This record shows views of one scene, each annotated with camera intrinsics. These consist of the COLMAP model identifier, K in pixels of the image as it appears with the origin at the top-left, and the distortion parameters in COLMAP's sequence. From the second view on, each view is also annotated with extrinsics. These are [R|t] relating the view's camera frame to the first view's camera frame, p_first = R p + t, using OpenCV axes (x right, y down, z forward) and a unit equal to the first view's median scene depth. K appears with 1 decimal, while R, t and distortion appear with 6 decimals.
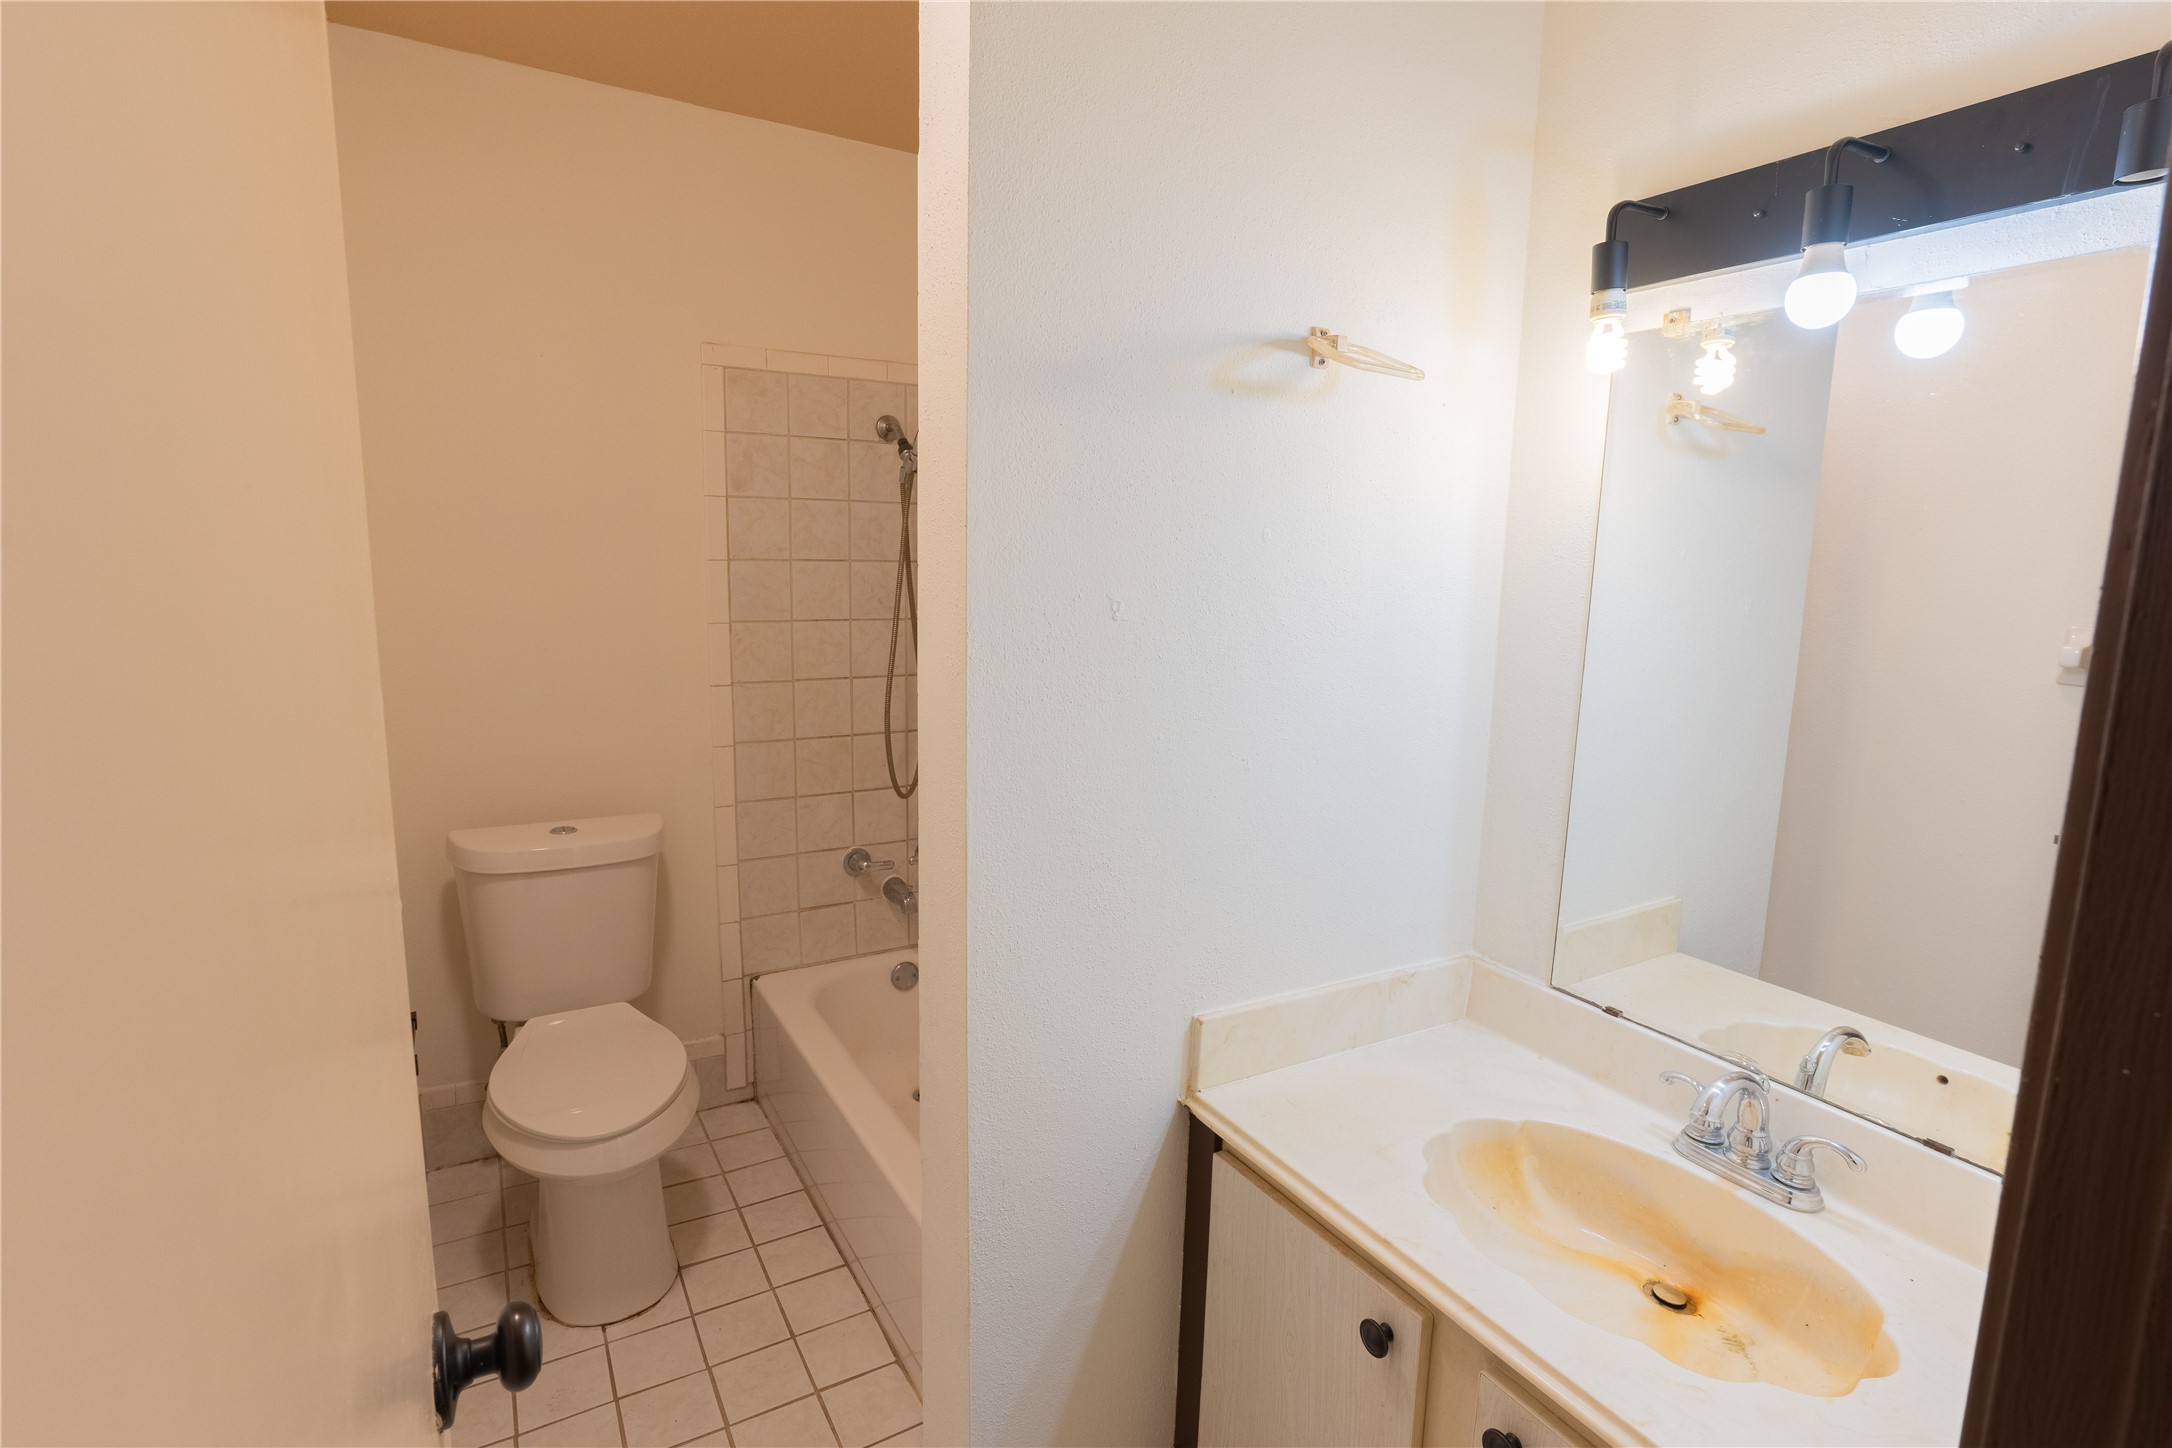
lens RADIAL K [[1040.9, 0, 1088.3], [0, 1040.9, 724.9], [0, 0, 1]] dist [-0.051086, 0.000801]
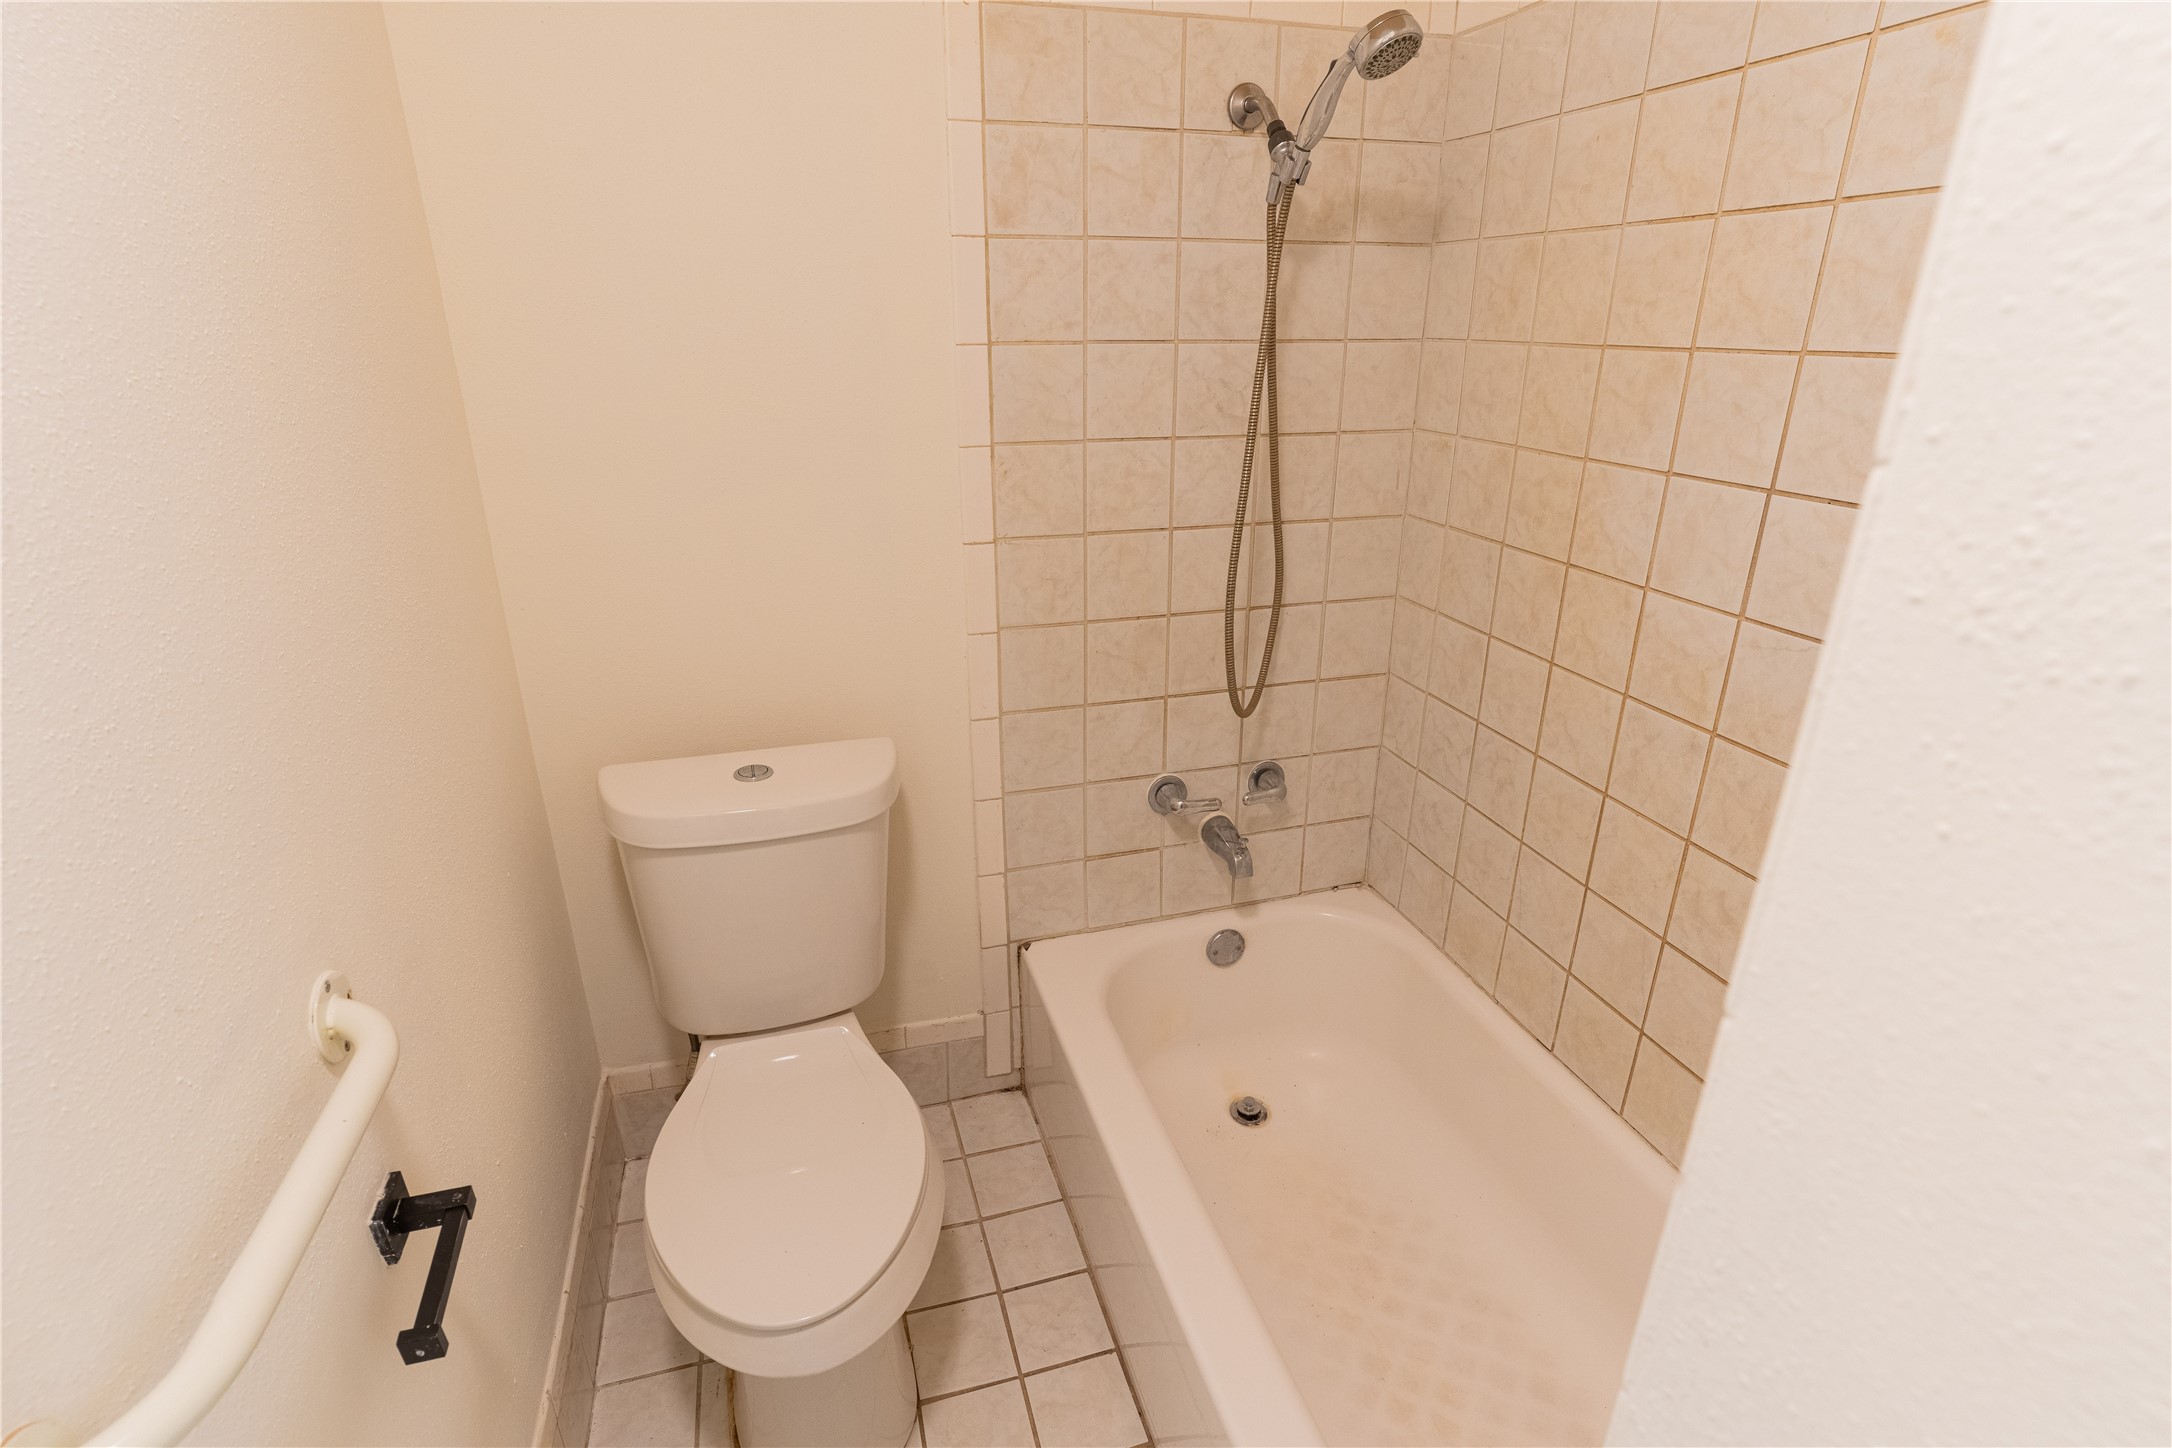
lens RADIAL K [[1040.9, 0, 1075.3], [0, 1040.9, 721.2], [0, 0, 1]] dist [-0.051086, 0.000801]
pose [[0.966710, 0.071552, -0.245665, -0.121662], [-0.016159, 0.975260, 0.220468, -0.072485], [0.255362, -0.209159, 0.943951, 0.356742]]
